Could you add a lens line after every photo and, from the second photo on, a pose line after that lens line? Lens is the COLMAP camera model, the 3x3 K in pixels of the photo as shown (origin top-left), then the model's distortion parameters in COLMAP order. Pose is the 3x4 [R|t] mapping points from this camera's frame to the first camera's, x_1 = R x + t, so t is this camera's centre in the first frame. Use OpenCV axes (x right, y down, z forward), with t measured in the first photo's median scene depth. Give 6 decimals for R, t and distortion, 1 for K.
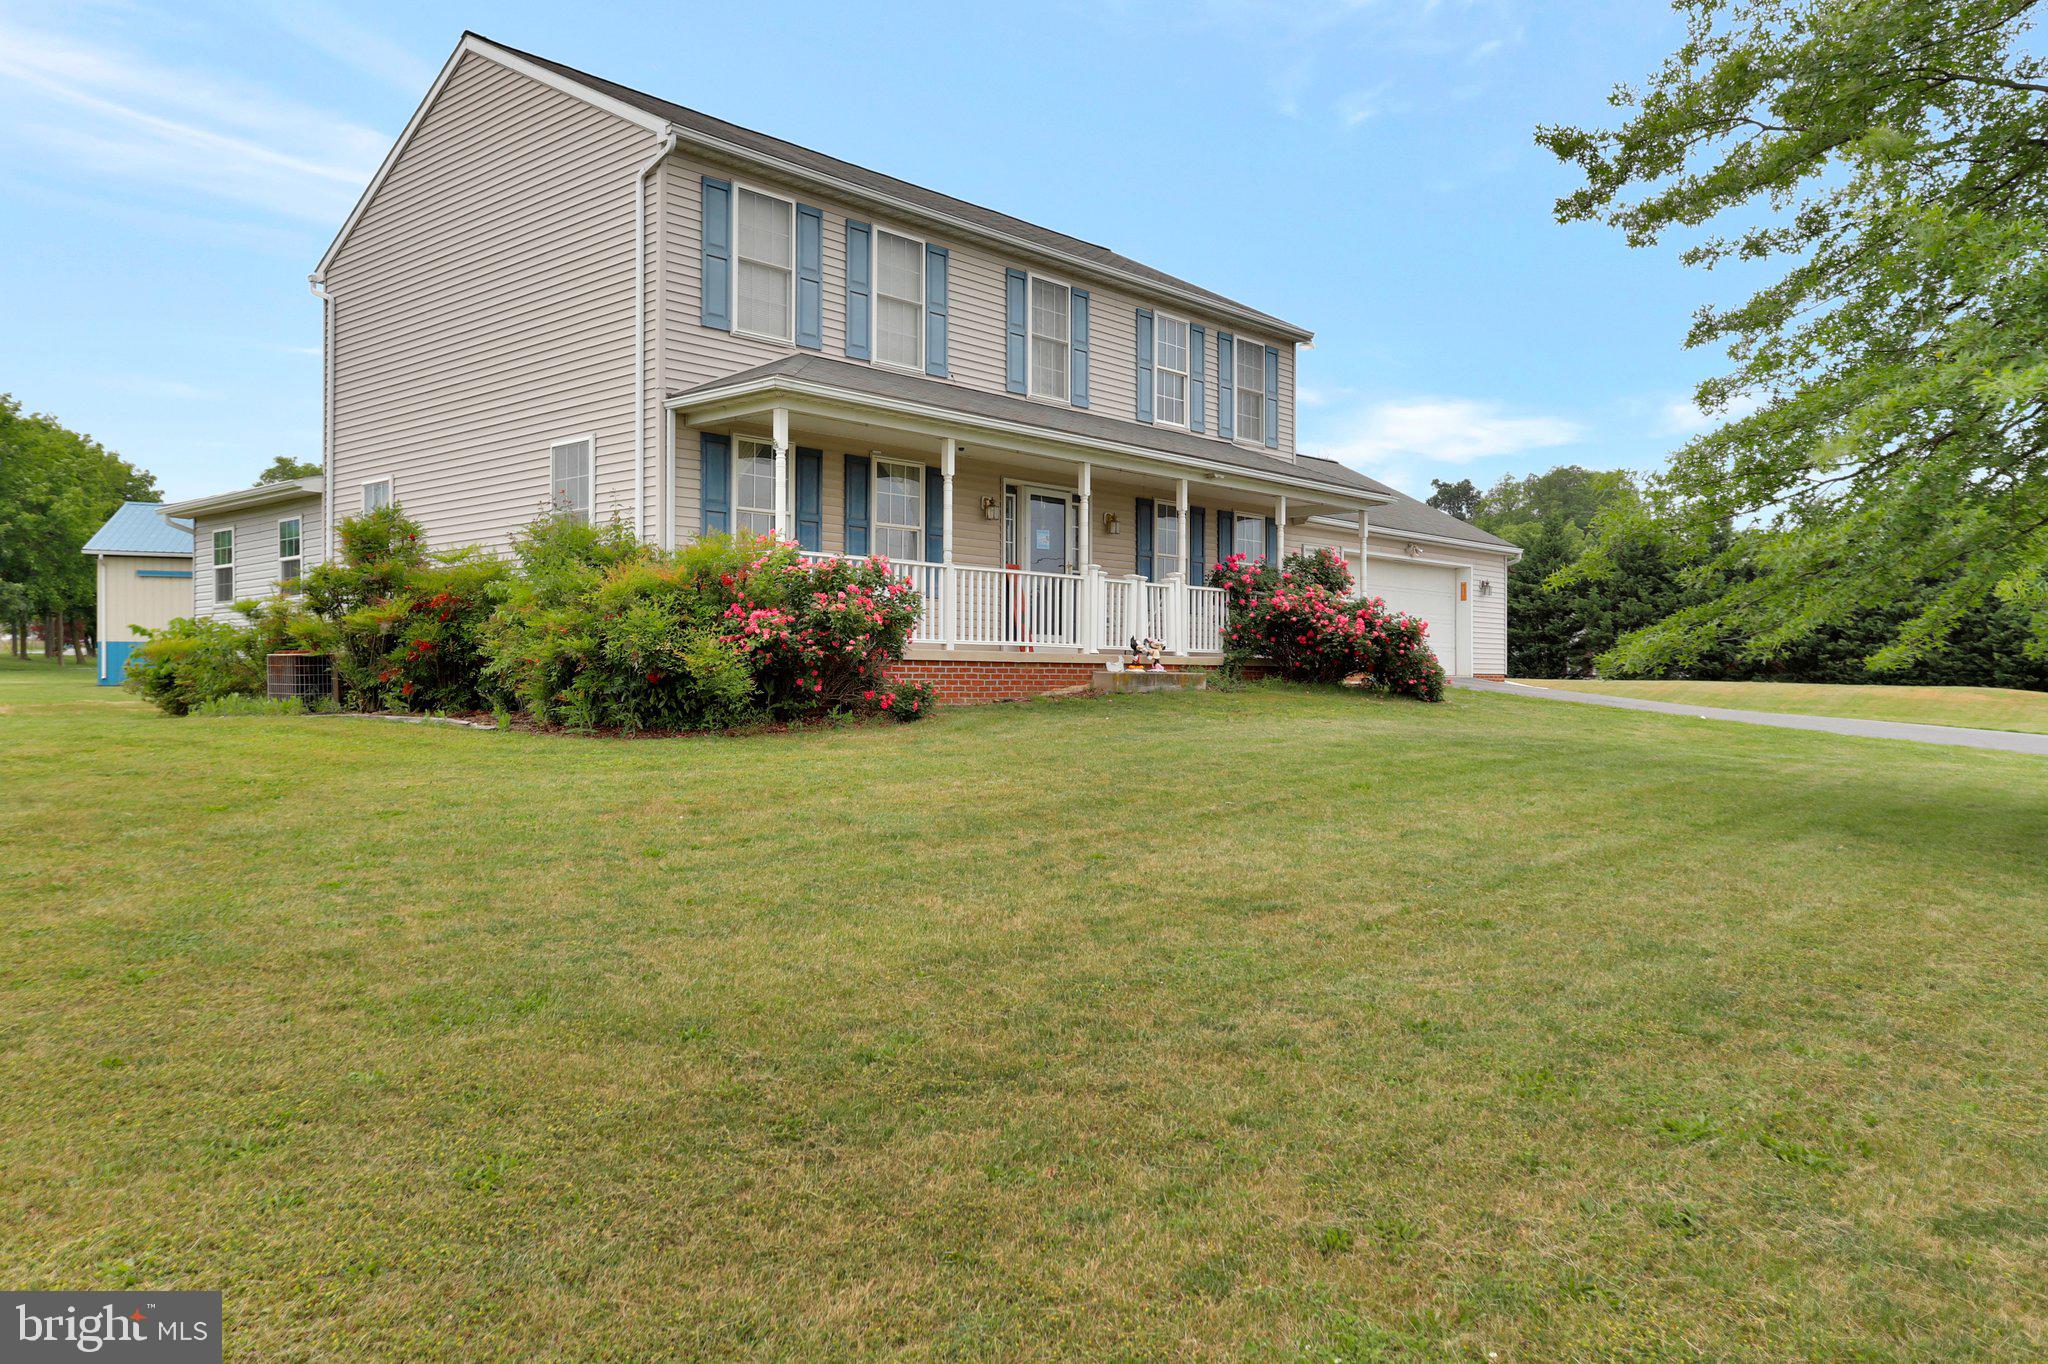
lens RADIAL K [[1522.2, 0, 1024.0], [0, 1522.2, 682.0], [0, 0, 1]] dist [0.028790, 0.000232]
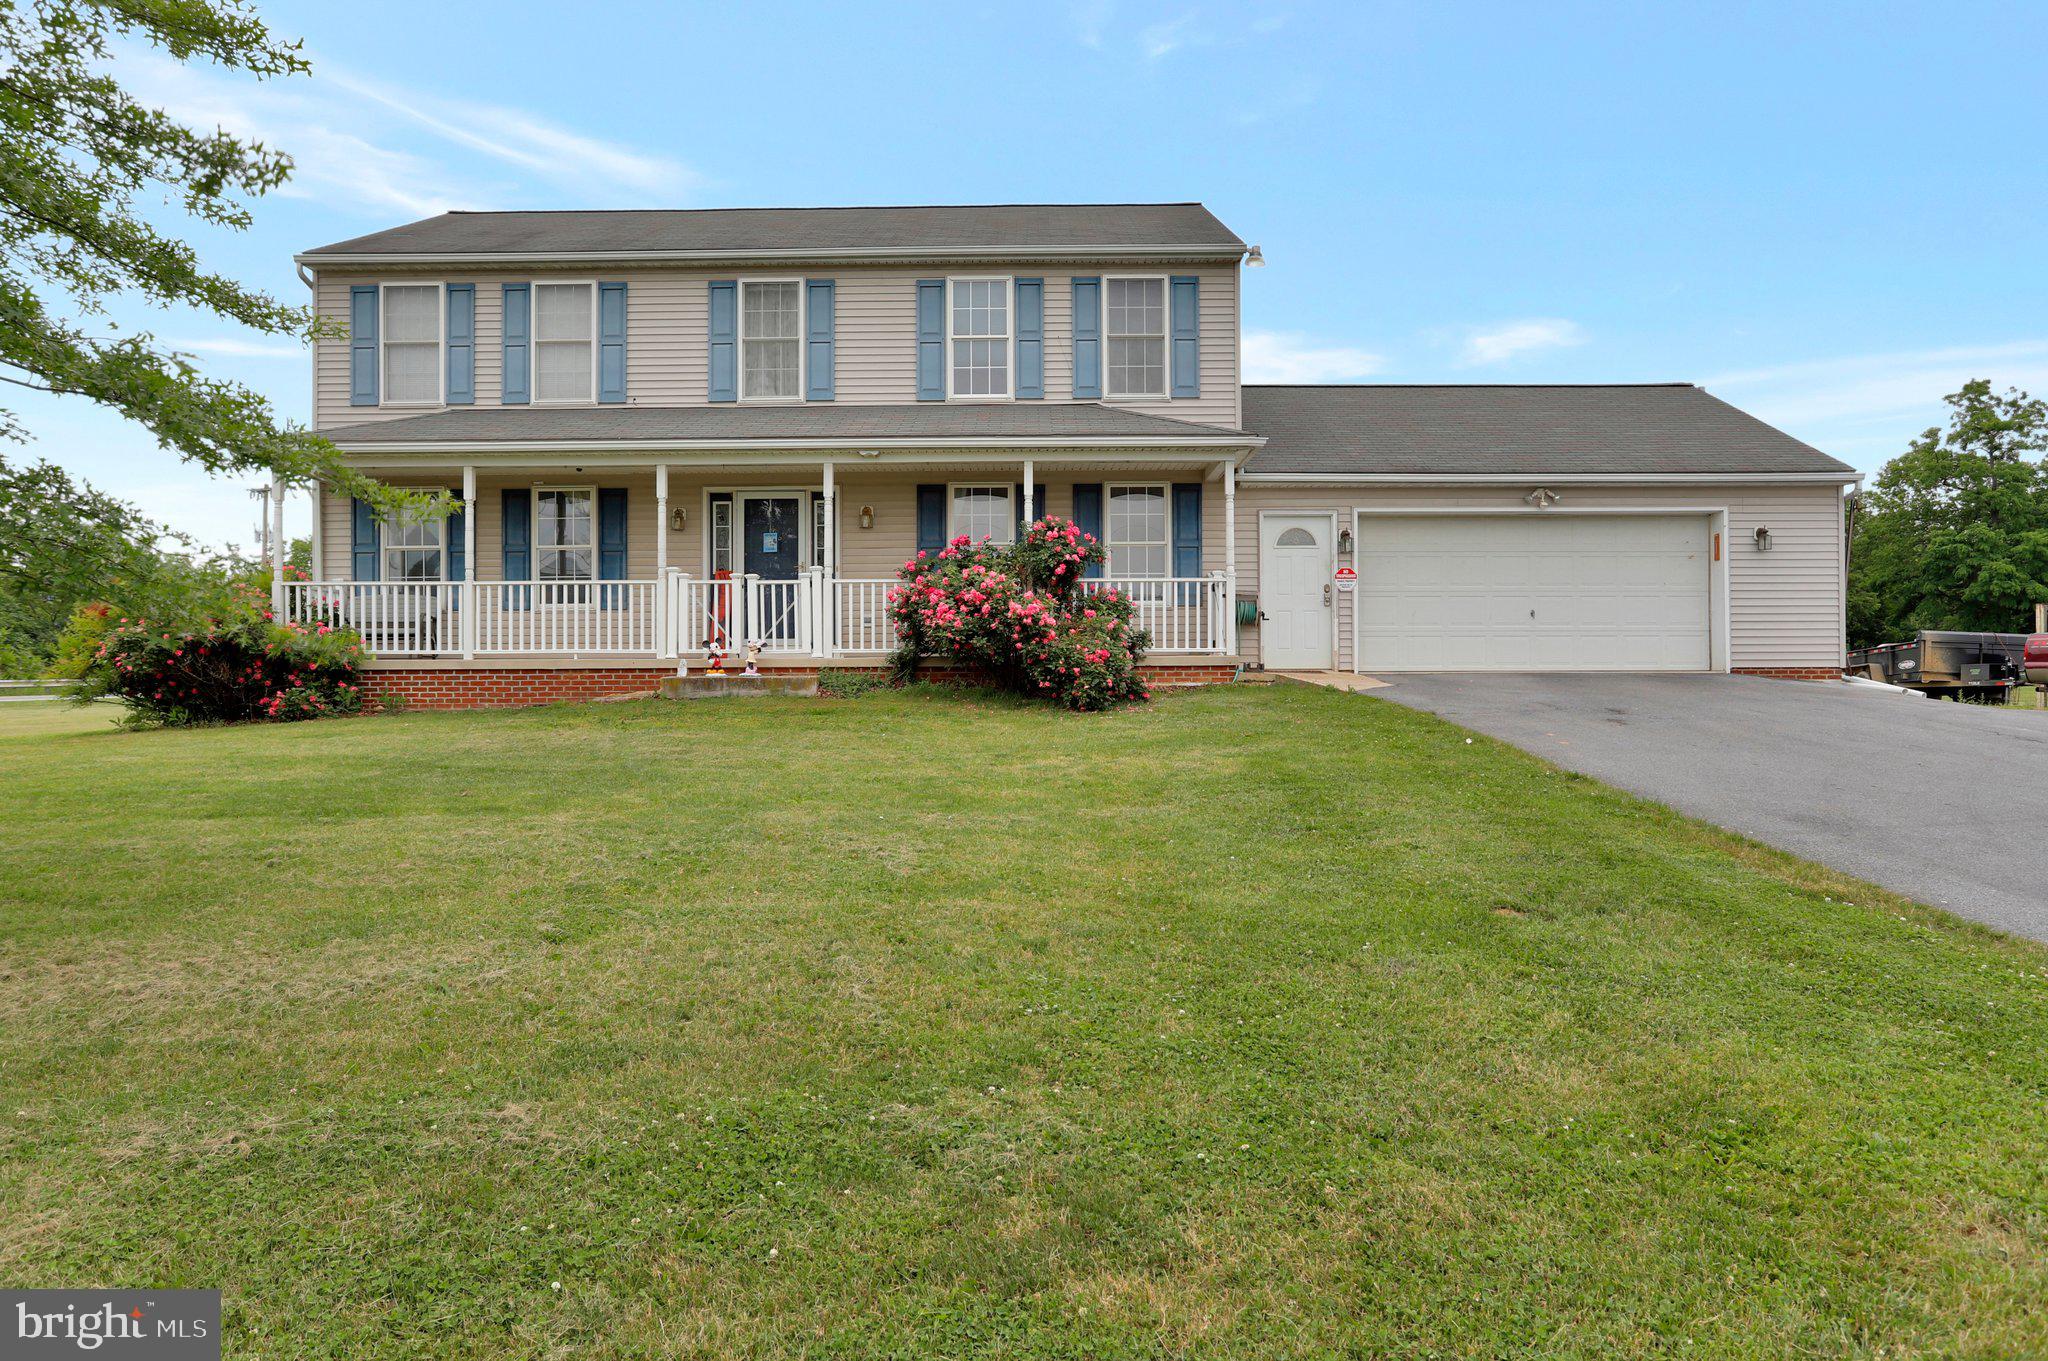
lens RADIAL K [[997.1, 0, 1024.0], [0, 997.1, 680.5], [0, 0, 1]] dist [-0.003526, -0.000427]
pose [[0.663855, -0.007261, -0.747826, 0.606572], [0.009765, 0.999952, -0.001040, -0.001690], [0.747798, -0.006613, 0.663894, 0.691738]]
